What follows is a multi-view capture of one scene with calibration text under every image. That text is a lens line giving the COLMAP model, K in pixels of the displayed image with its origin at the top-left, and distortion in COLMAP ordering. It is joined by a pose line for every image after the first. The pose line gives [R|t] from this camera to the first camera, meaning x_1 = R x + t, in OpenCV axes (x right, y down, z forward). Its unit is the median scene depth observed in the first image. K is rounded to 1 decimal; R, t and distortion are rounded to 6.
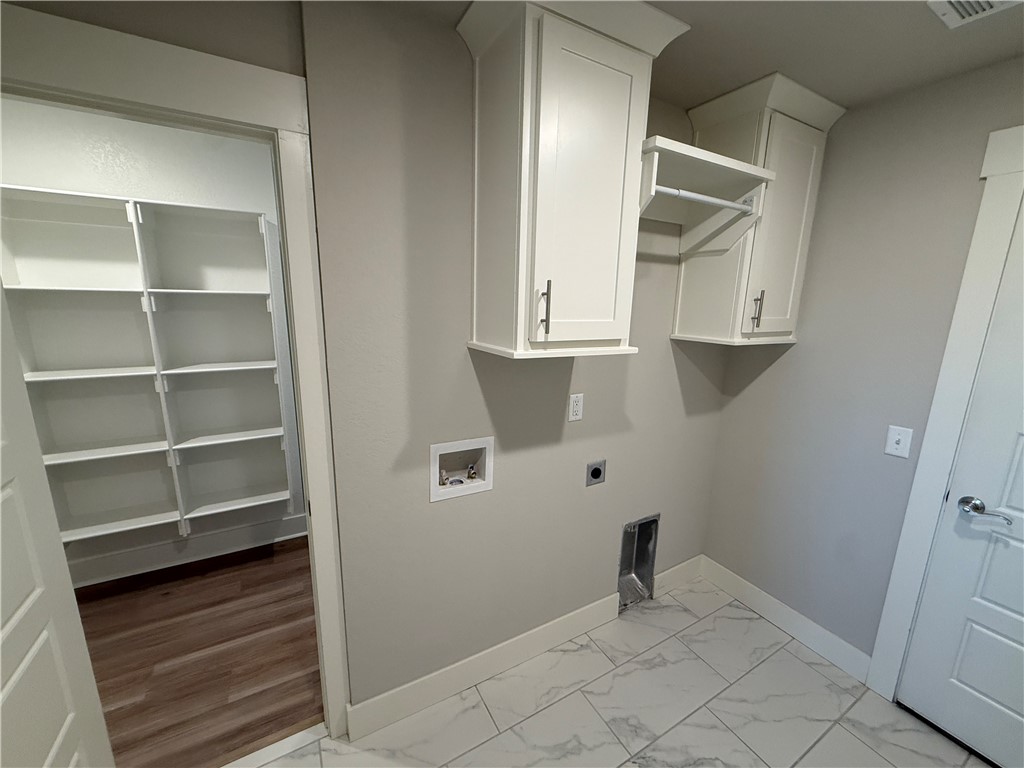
lens RADIAL K [[408.4, 0, 513.5], [0, 408.4, 382.0], [0, 0, 1]] dist [0.001345, -0.000602]
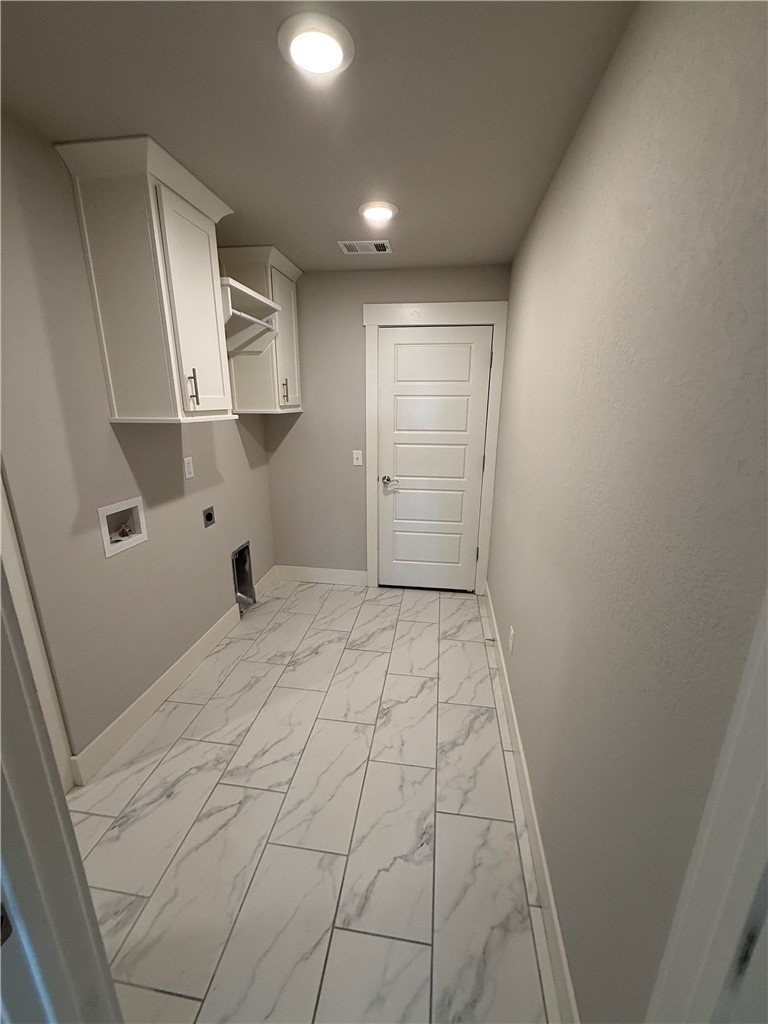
lens RADIAL K [[408.4, 0, 389.7], [0, 408.4, 515.0], [0, 0, 1]] dist [0.001345, -0.000602]
pose [[0.605267, -0.240060, 0.758962, -0.533297], [0.167958, 0.970491, 0.173022, 0.097776], [-0.778102, 0.022750, 0.627726, -0.358519]]
